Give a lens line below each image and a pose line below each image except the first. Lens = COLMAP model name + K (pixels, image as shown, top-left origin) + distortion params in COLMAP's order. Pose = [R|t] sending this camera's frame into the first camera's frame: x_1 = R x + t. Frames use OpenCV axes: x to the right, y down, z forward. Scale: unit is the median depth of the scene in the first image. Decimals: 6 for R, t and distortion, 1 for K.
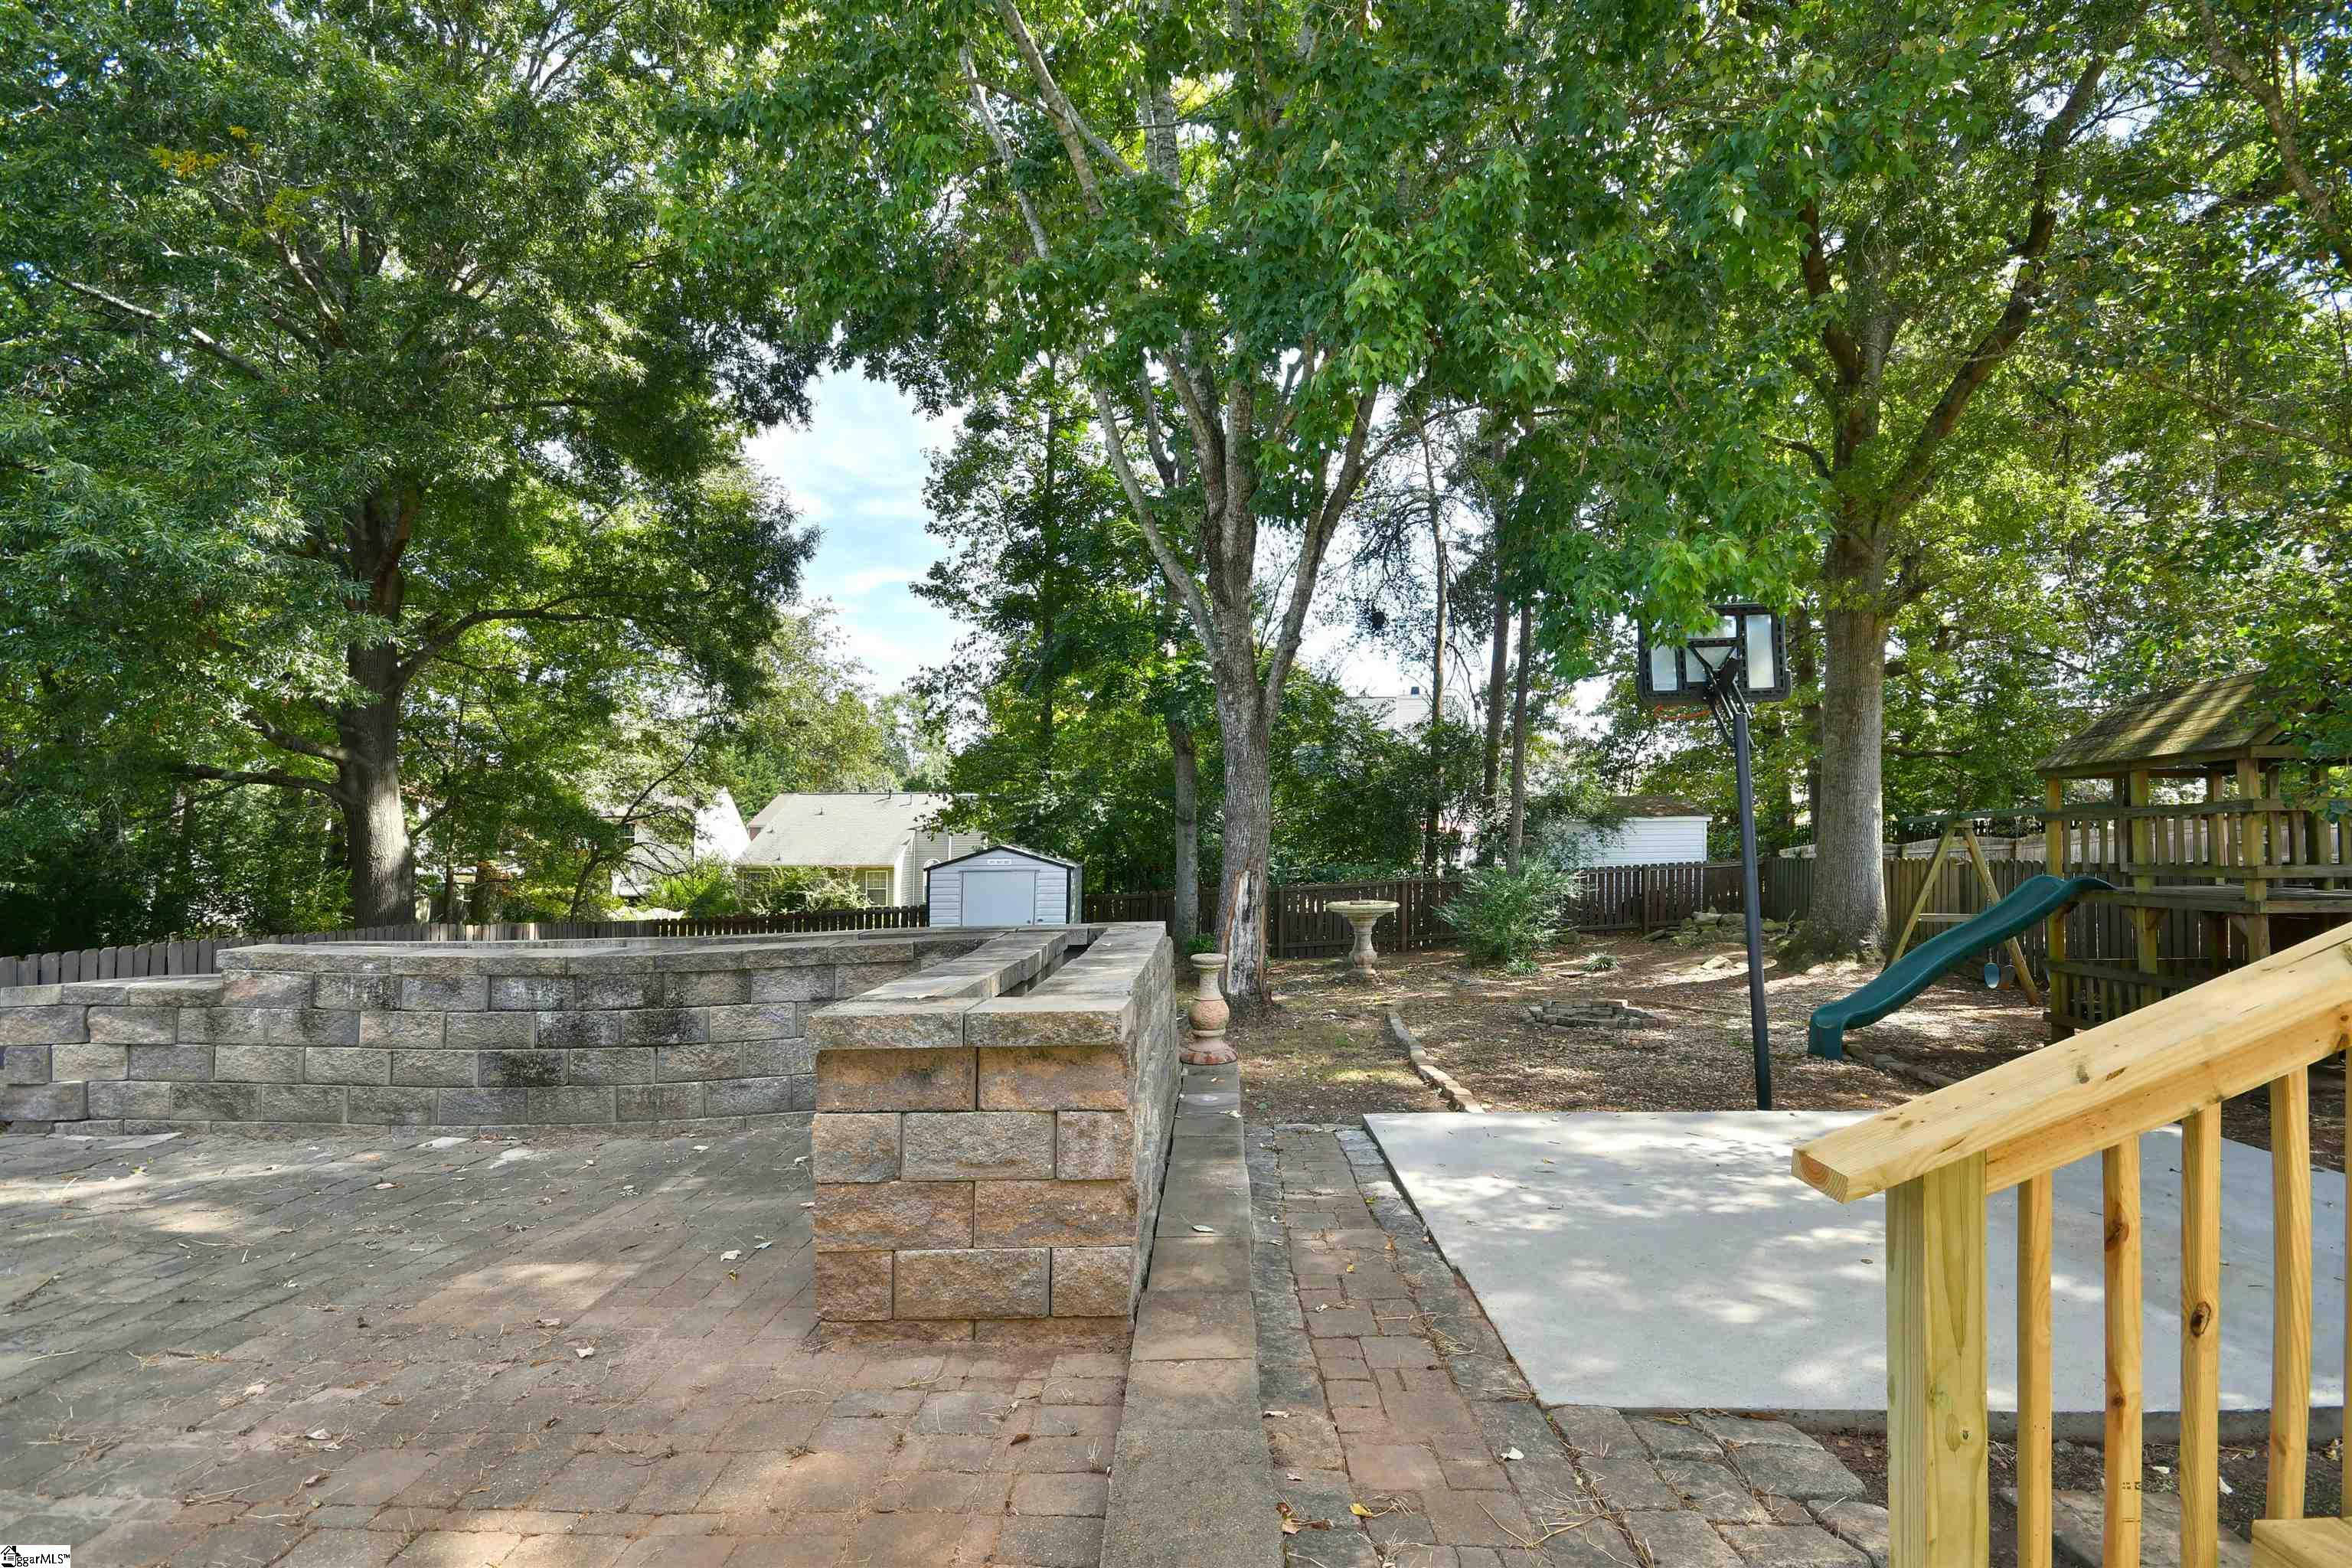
lens RADIAL K [[1069.0, 0, 1393.9], [0, 1069.0, 827.2], [0, 0, 1]] dist [0.001952, -0.011151]
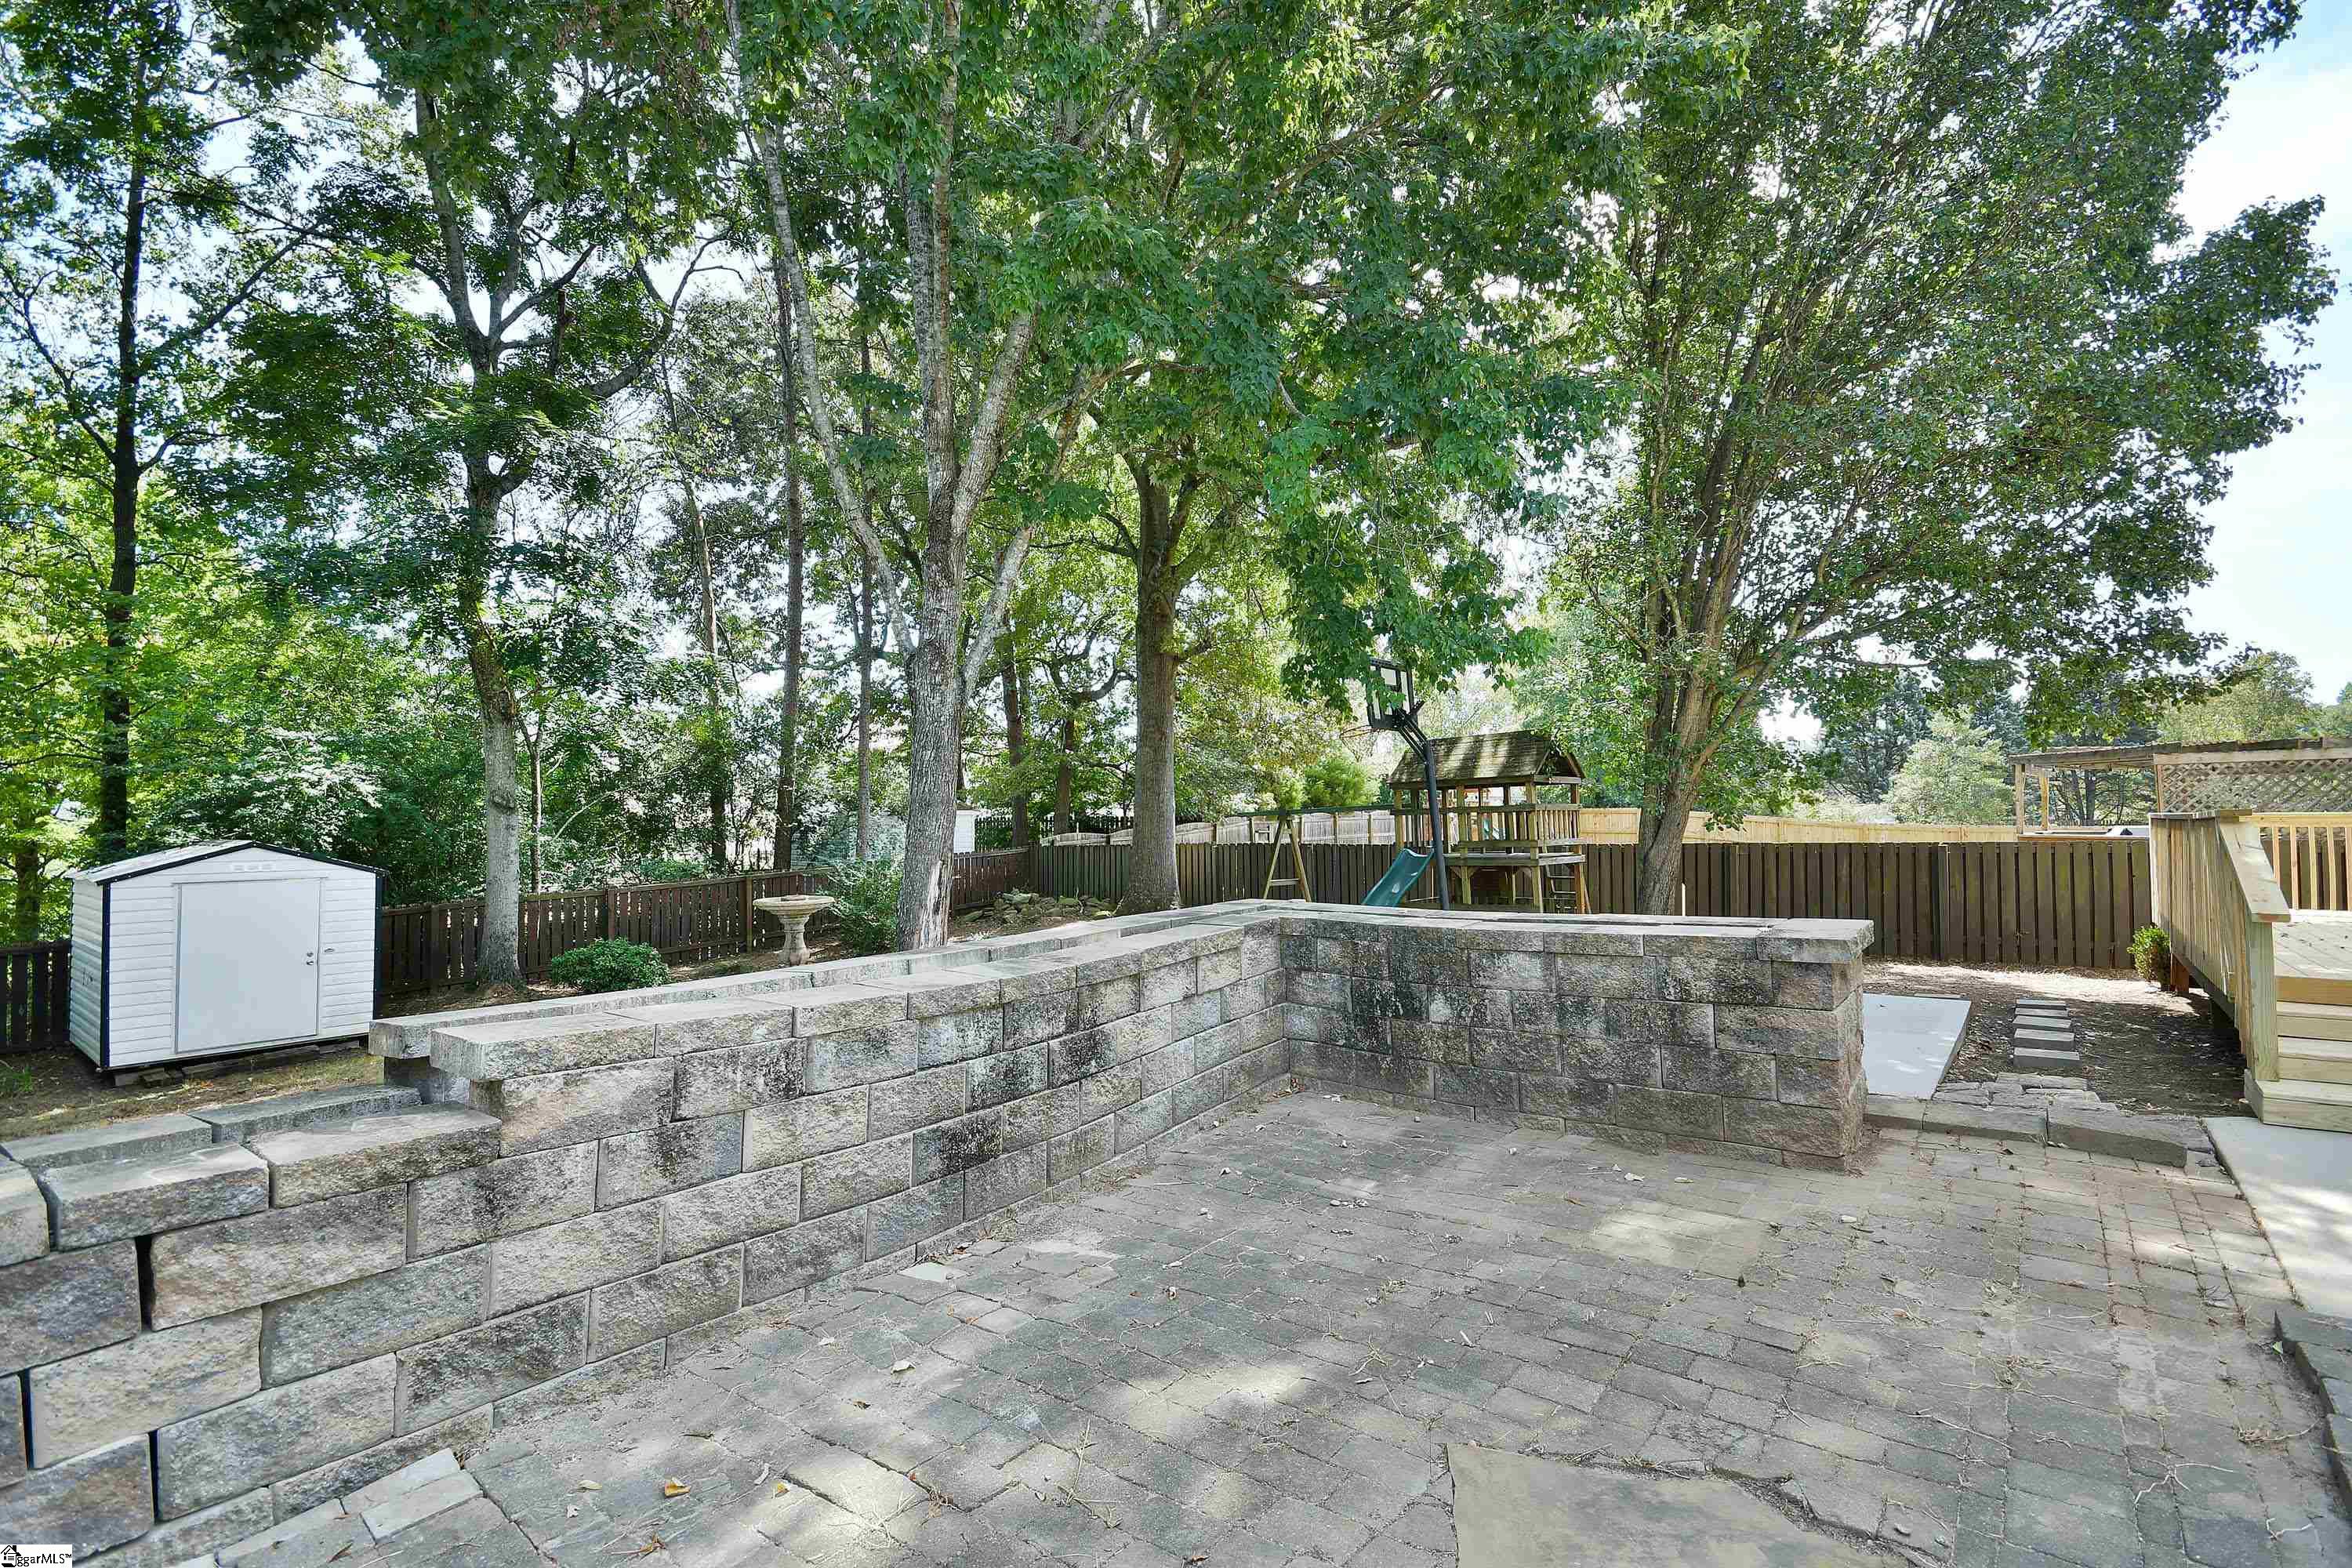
lens RADIAL K [[1038.0, 0, 1176.0], [0, 1038.0, 784.0], [0, 0, 1]] dist [0.005106, -0.011222]
pose [[0.659486, 0.030502, 0.751098, -1.243379], [-0.004513, 0.999319, -0.036620, 0.012093], [-0.751703, 0.020760, 0.659175, 0.430125]]
